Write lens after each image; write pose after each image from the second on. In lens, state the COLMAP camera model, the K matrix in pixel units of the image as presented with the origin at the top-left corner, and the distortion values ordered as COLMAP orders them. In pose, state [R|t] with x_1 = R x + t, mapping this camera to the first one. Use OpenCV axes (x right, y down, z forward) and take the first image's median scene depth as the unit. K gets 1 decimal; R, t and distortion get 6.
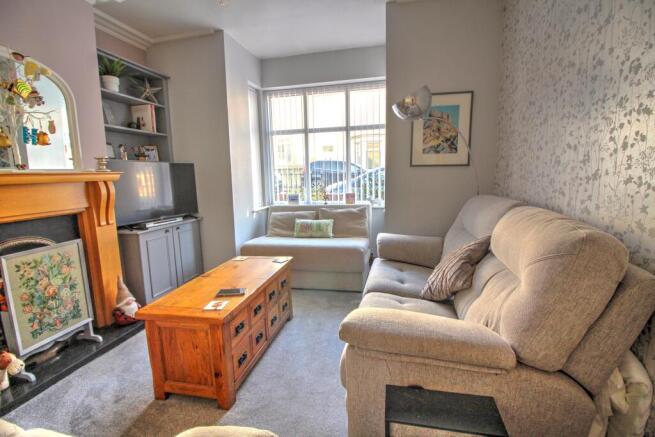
lens RADIAL K [[307.2, 0, 324.3], [0, 307.2, 215.2], [0, 0, 1]] dist [0.018316, -0.016209]
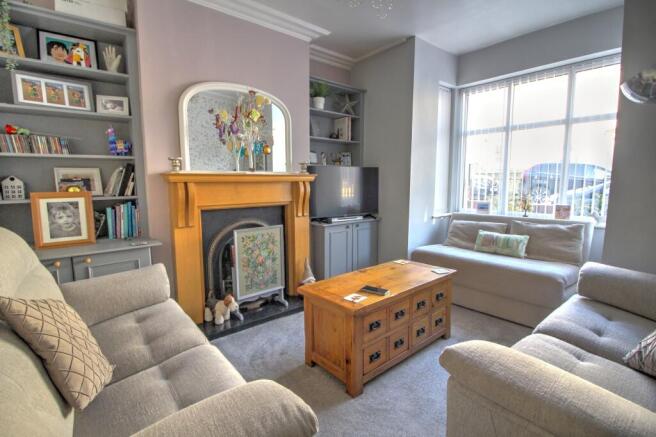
lens RADIAL K [[314.3, 0, 328.0], [0, 314.3, 215.1], [0, 0, 1]] dist [0.024560, -0.019629]
pose [[0.800578, 0.088305, -0.592686, 0.138319], [-0.097220, 0.995119, 0.016943, -0.004953], [0.591289, 0.044057, 0.805256, 0.026685]]
